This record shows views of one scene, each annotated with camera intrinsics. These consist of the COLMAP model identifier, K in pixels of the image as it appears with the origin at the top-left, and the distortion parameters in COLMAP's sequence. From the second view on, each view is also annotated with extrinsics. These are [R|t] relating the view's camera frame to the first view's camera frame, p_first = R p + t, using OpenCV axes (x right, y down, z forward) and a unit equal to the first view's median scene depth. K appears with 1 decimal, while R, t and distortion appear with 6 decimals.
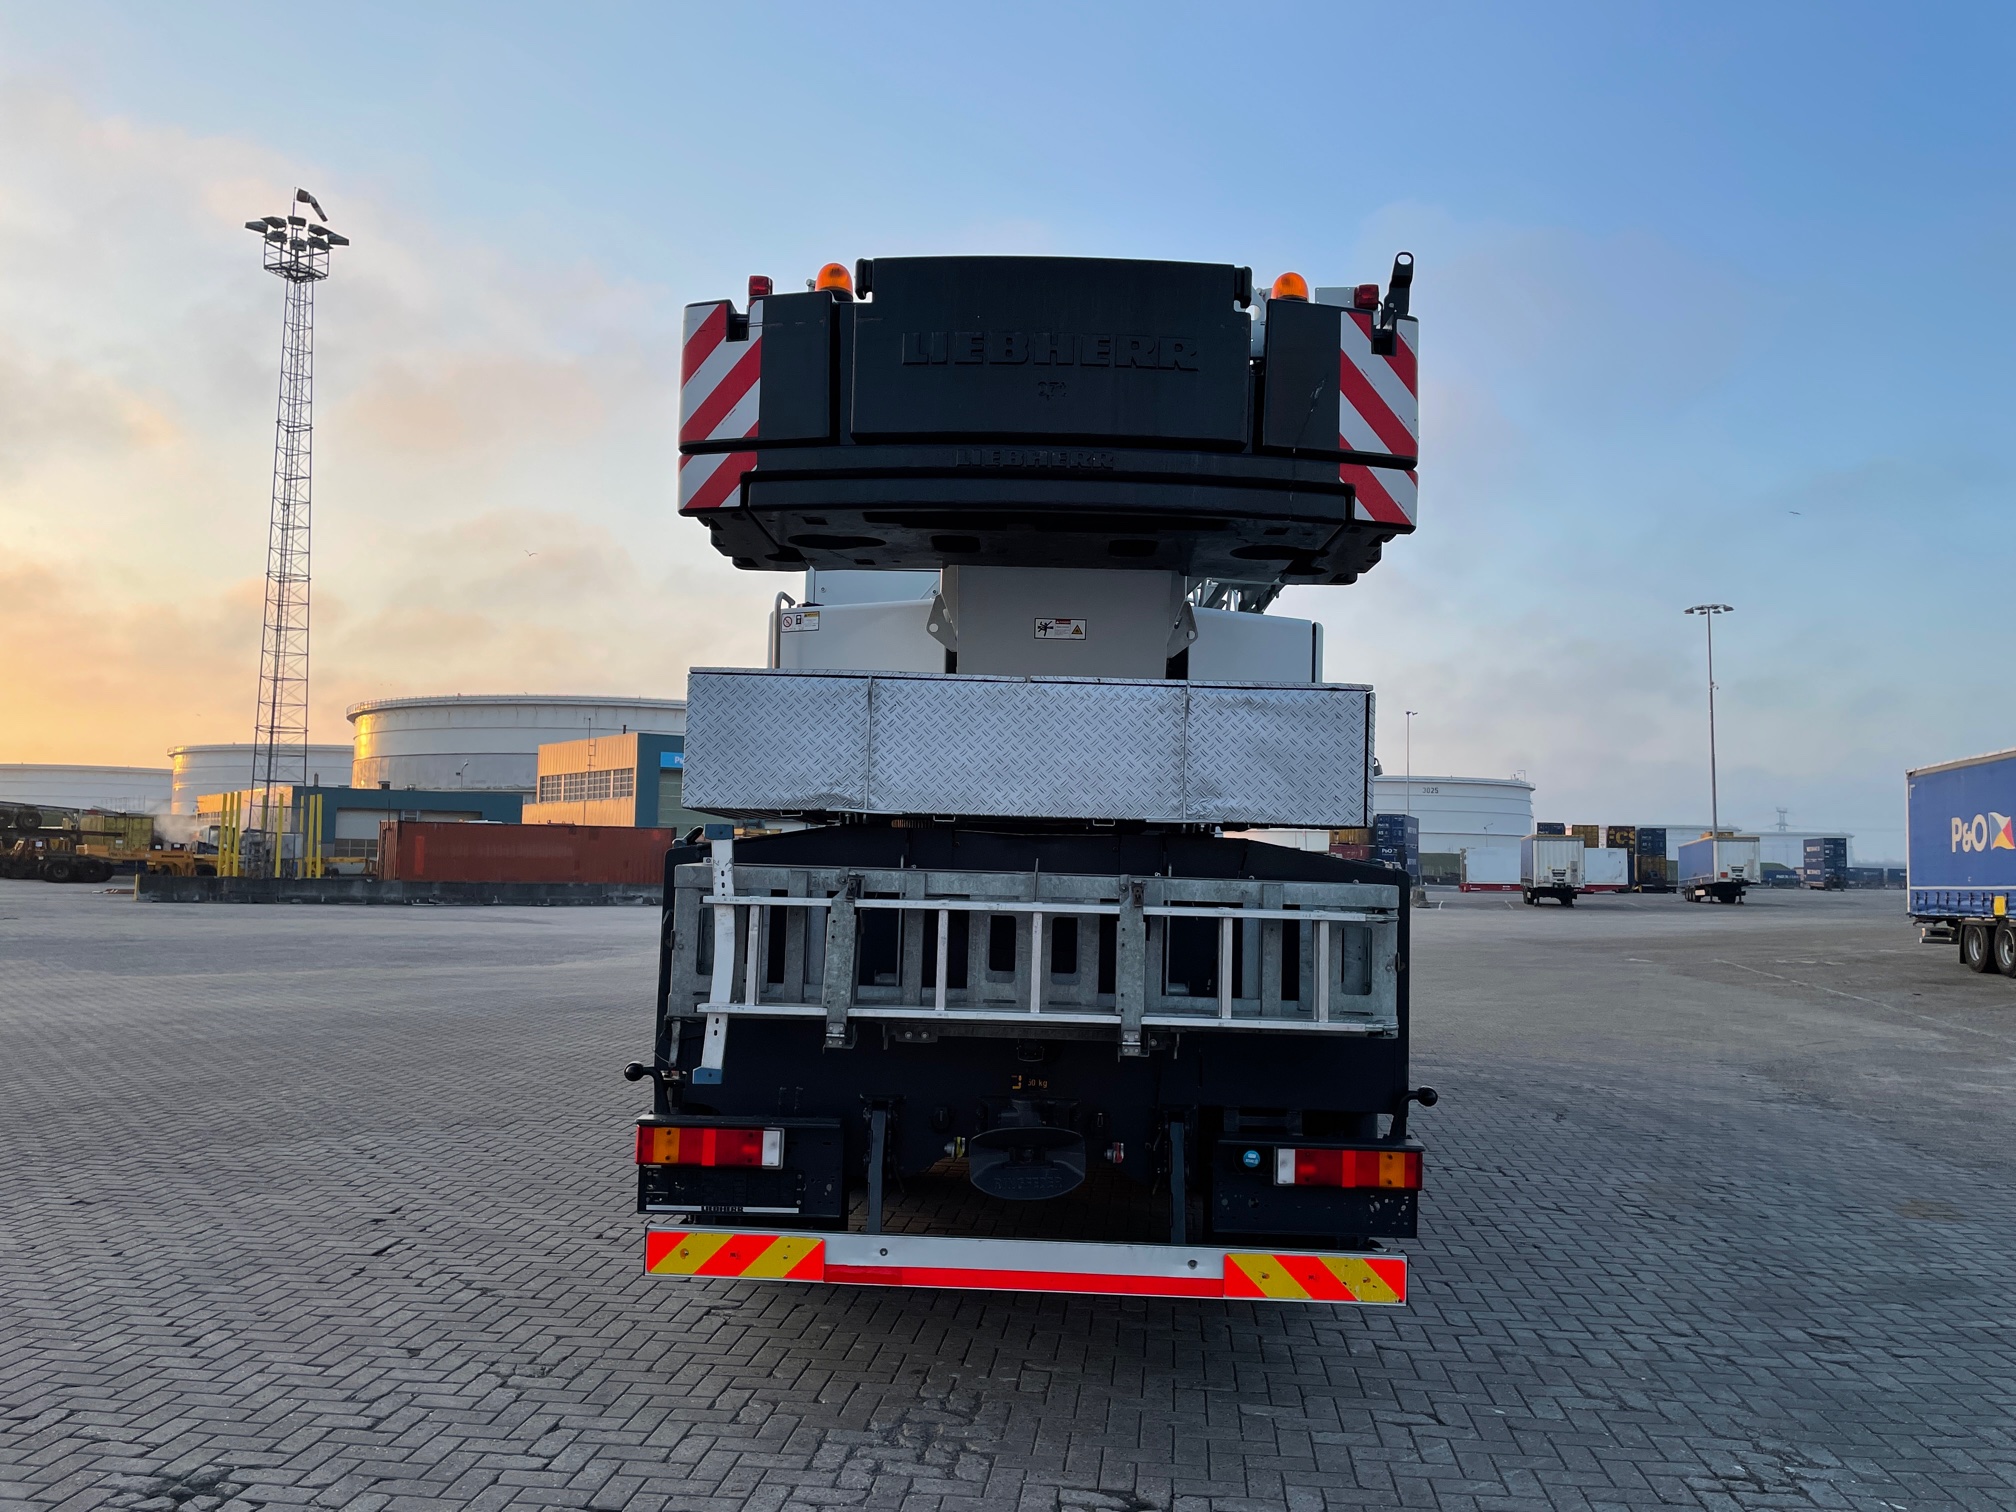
lens RADIAL K [[1518.8, 0, 1008.0], [0, 1518.8, 756.0], [0, 0, 1]] dist [0.098573, -0.120457]
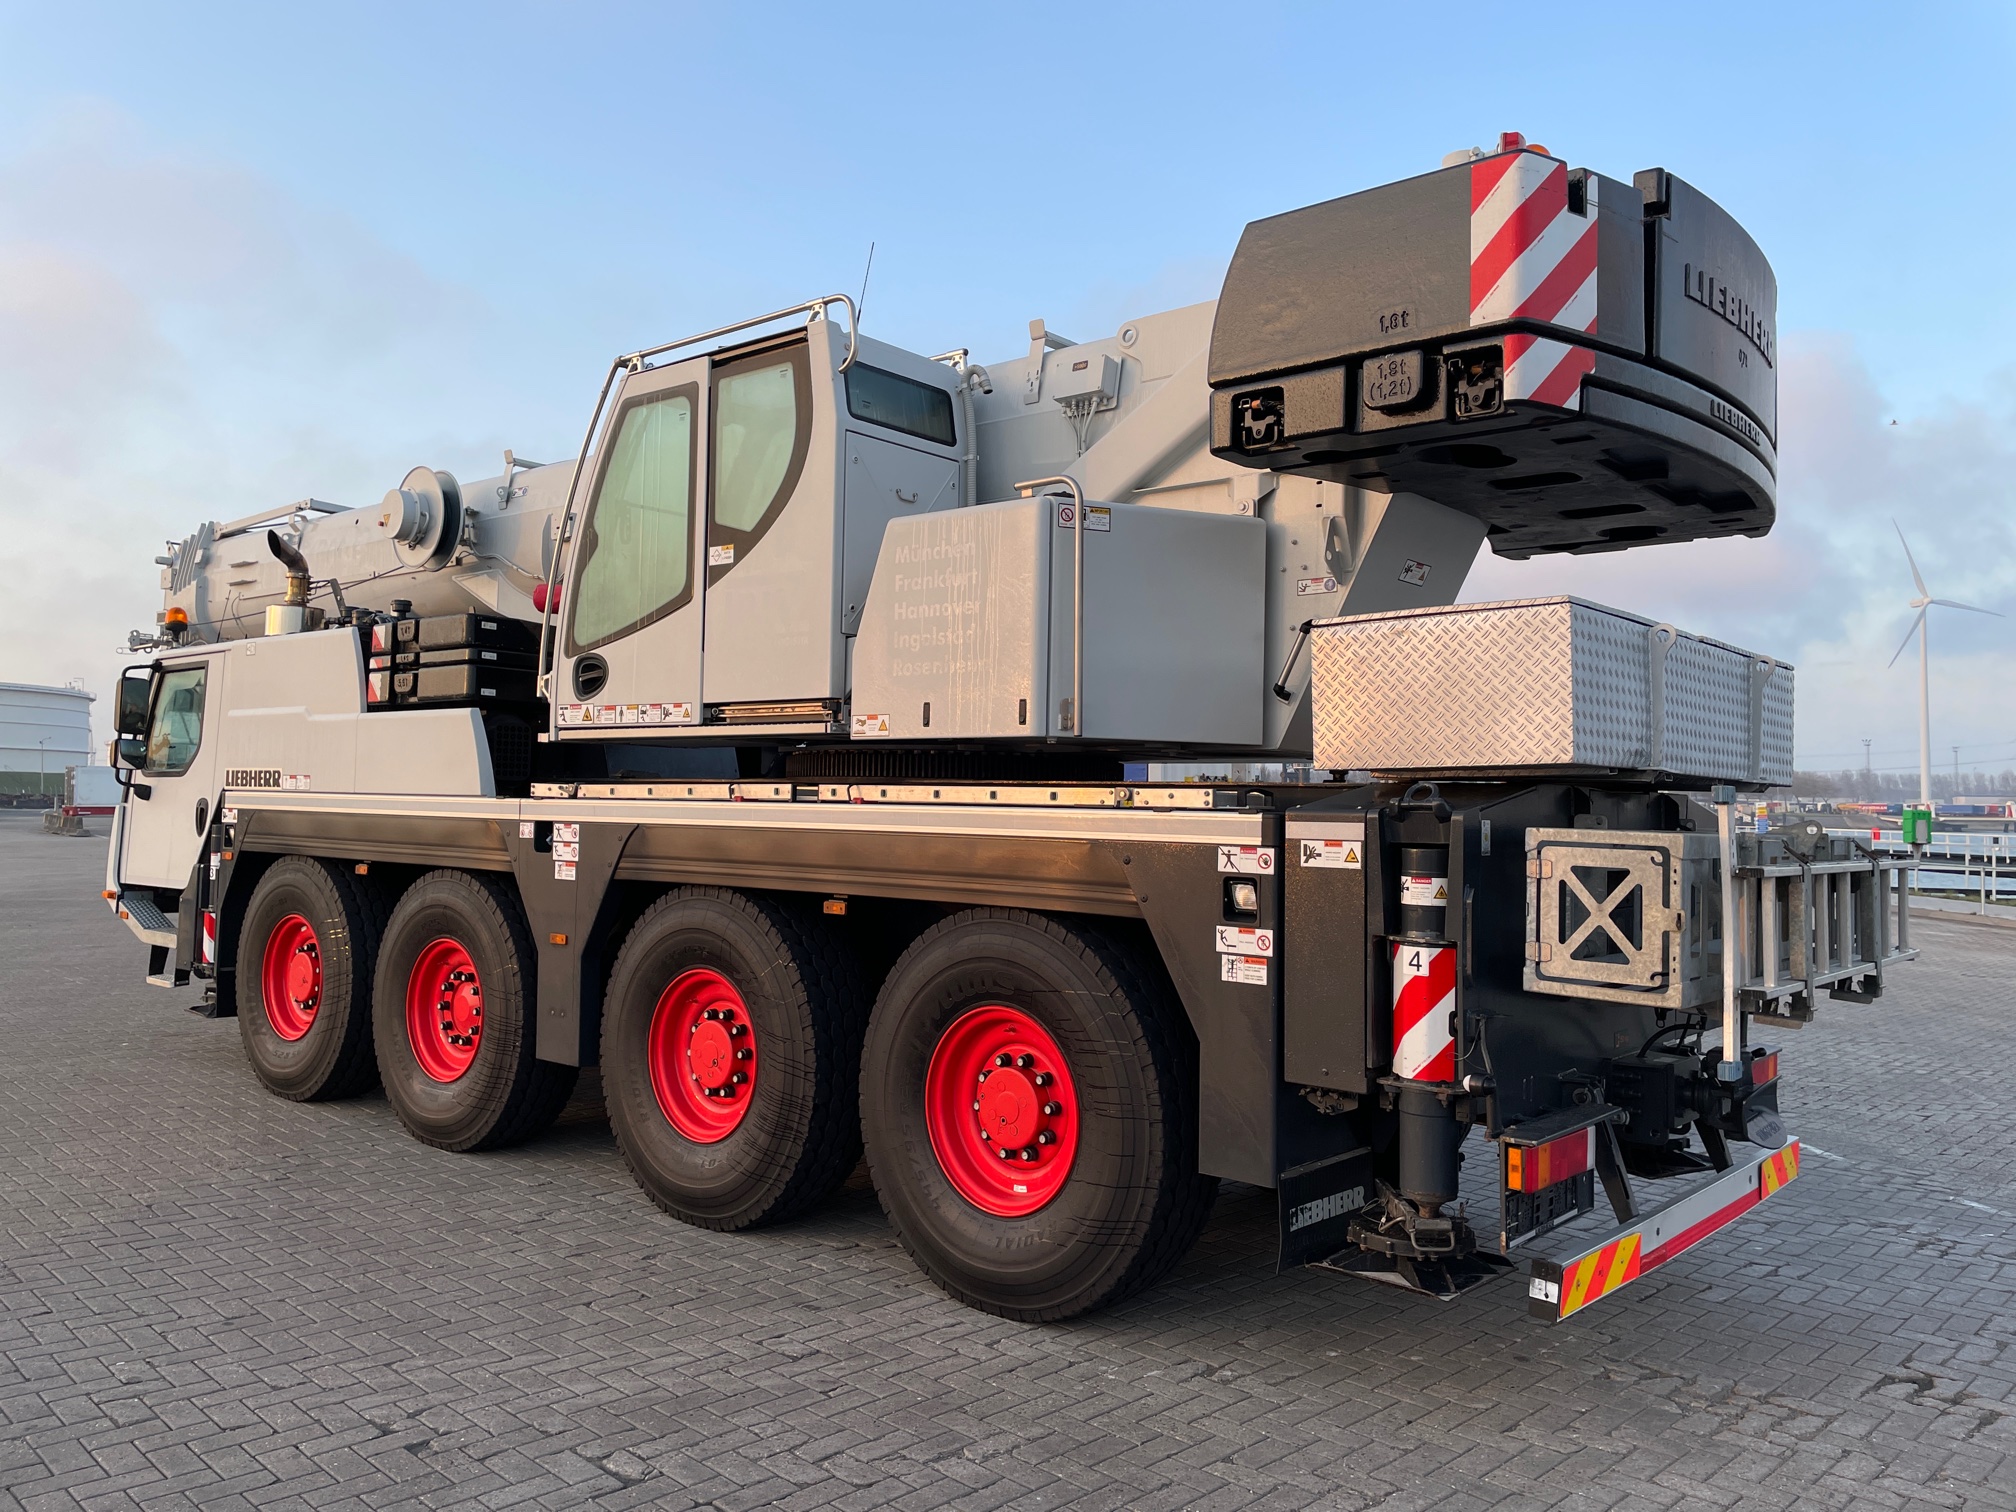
lens RADIAL K [[1514.6, 0, 1012.1], [0, 1514.6, 739.7], [0, 0, 1]] dist [0.091379, -0.111798]
pose [[0.629637, 0.020367, 0.776622, -1.041887], [-0.053801, 0.998399, 0.017435, 0.022083], [-0.775024, -0.052761, 0.629725, 0.696728]]
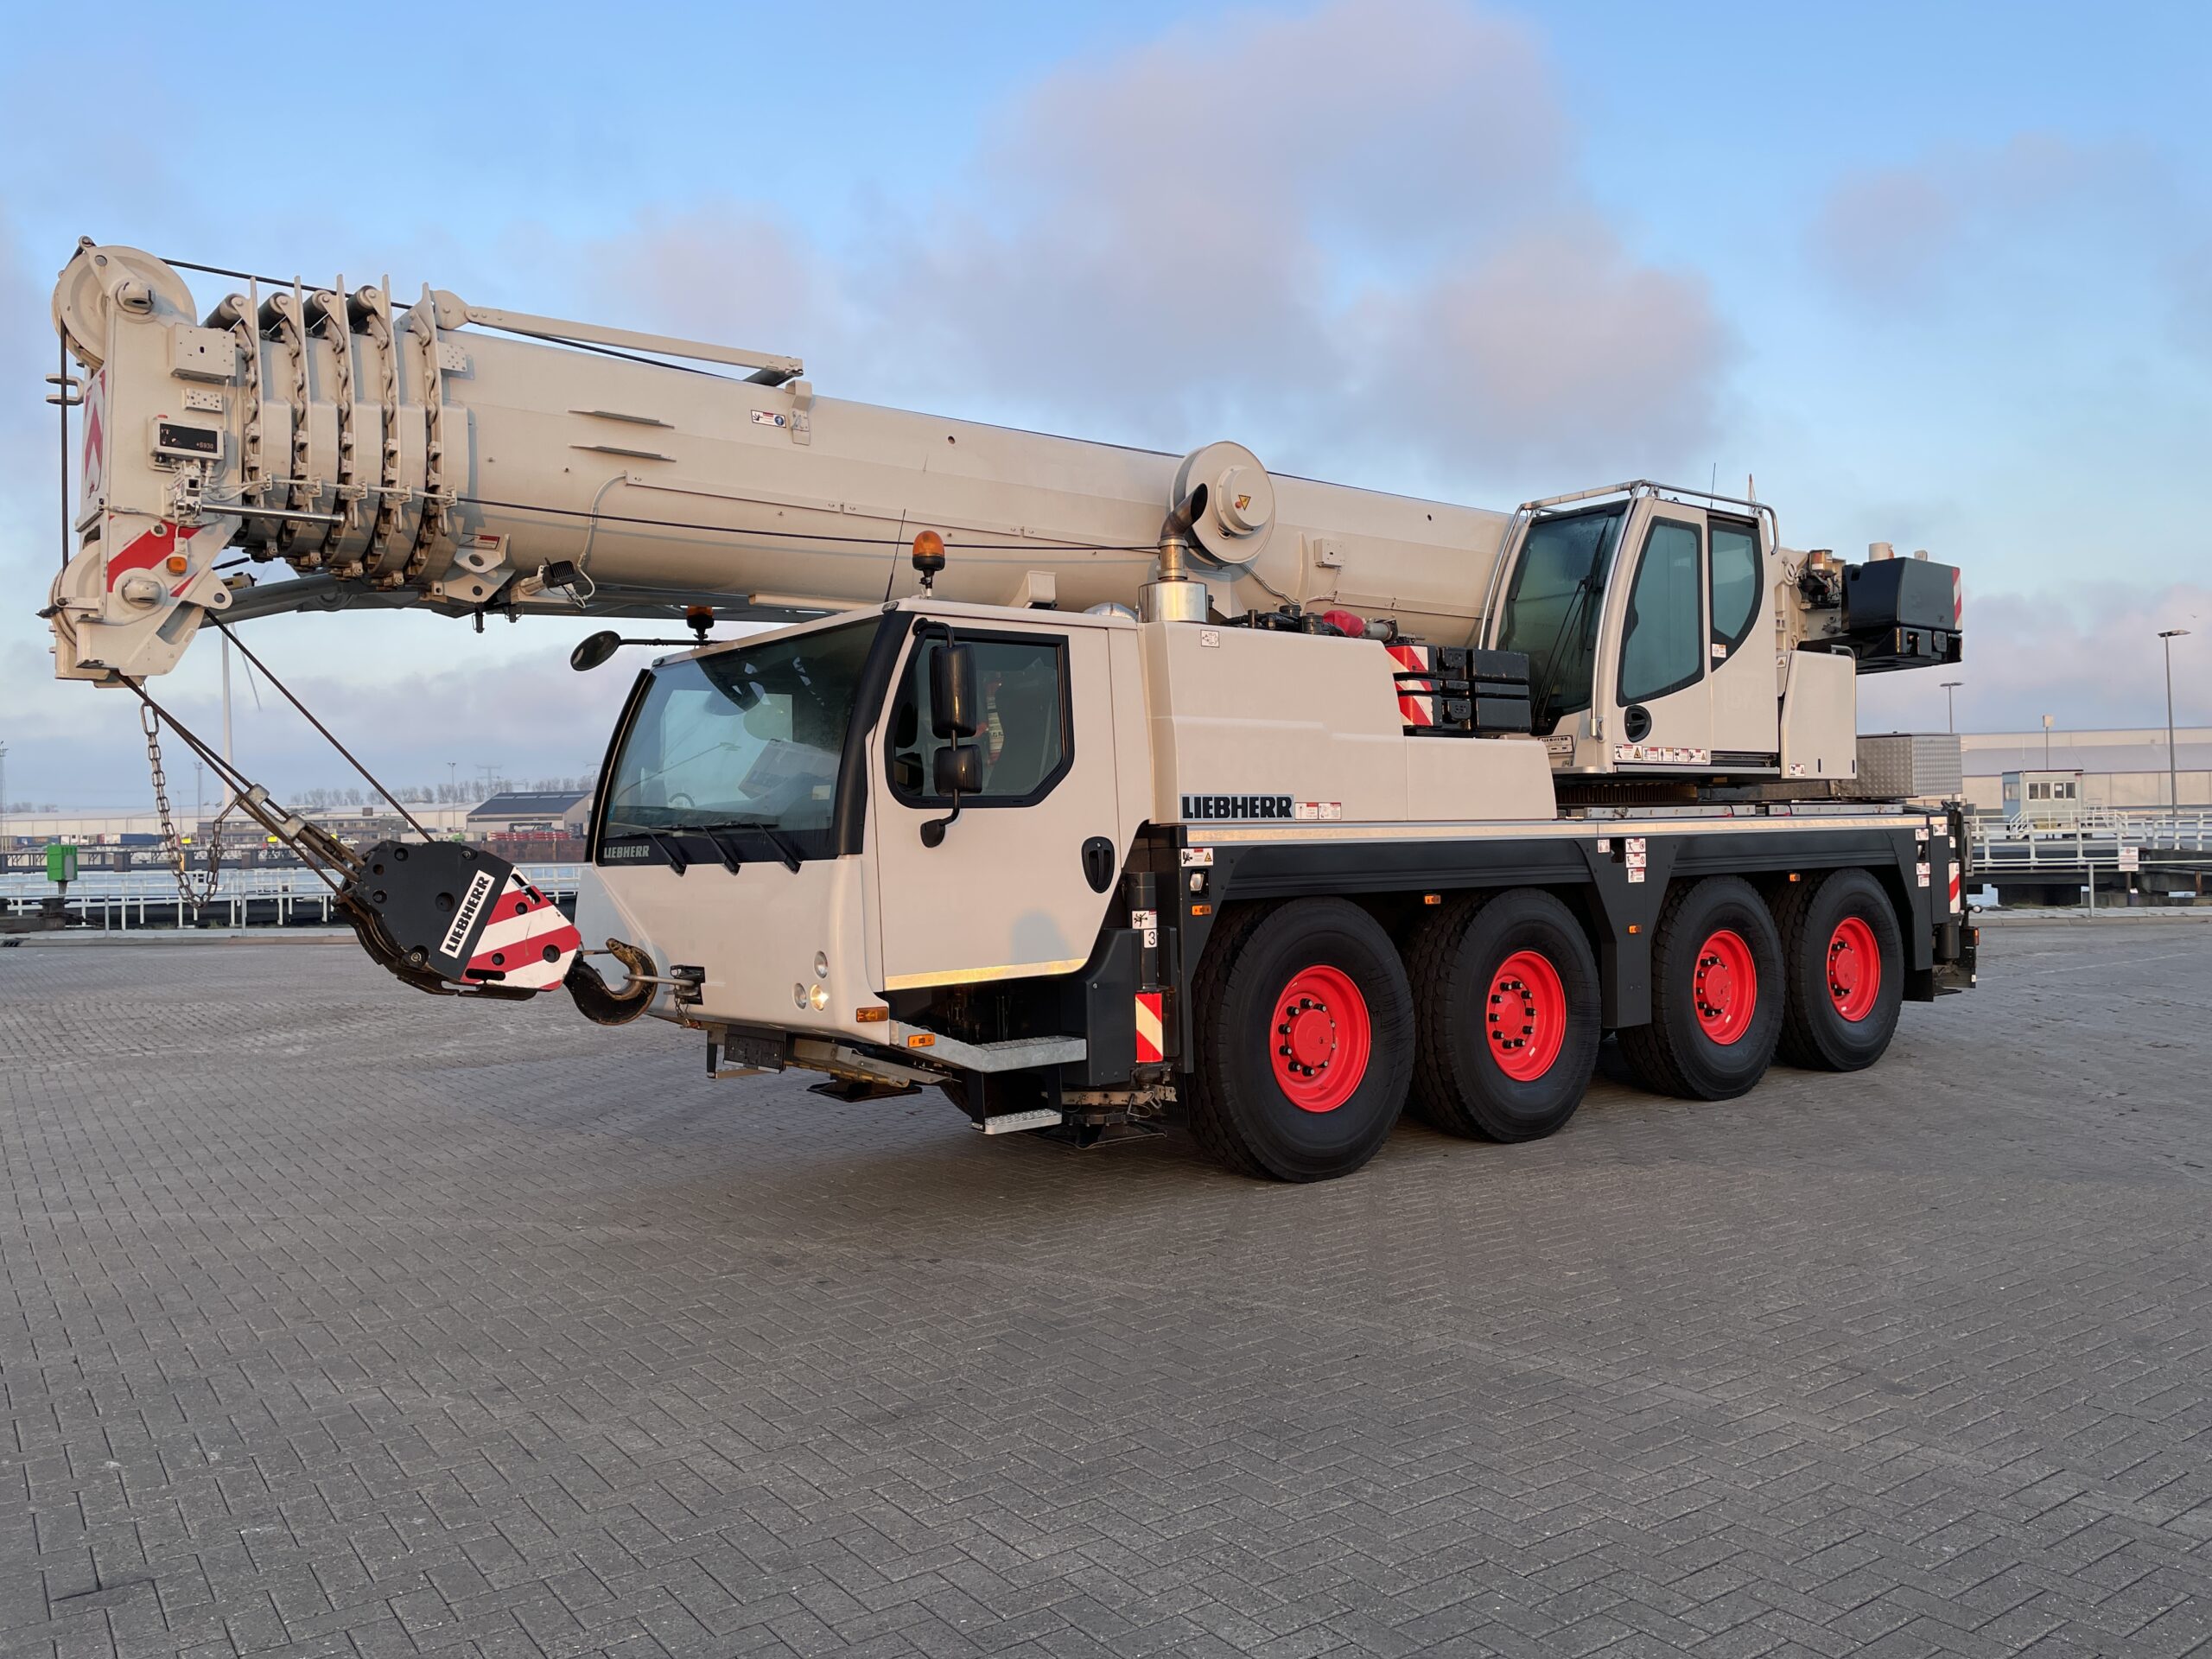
lens RADIAL K [[1661.8, 0, 1110.5], [0, 1661.8, 811.6], [0, 0, 1]] dist [0.091379, -0.111798]
pose [[-0.662310, -0.008827, 0.749178, -1.362253], [-0.049721, 0.998244, -0.032195, 0.280971], [-0.747578, -0.058573, -0.661586, 4.813658]]
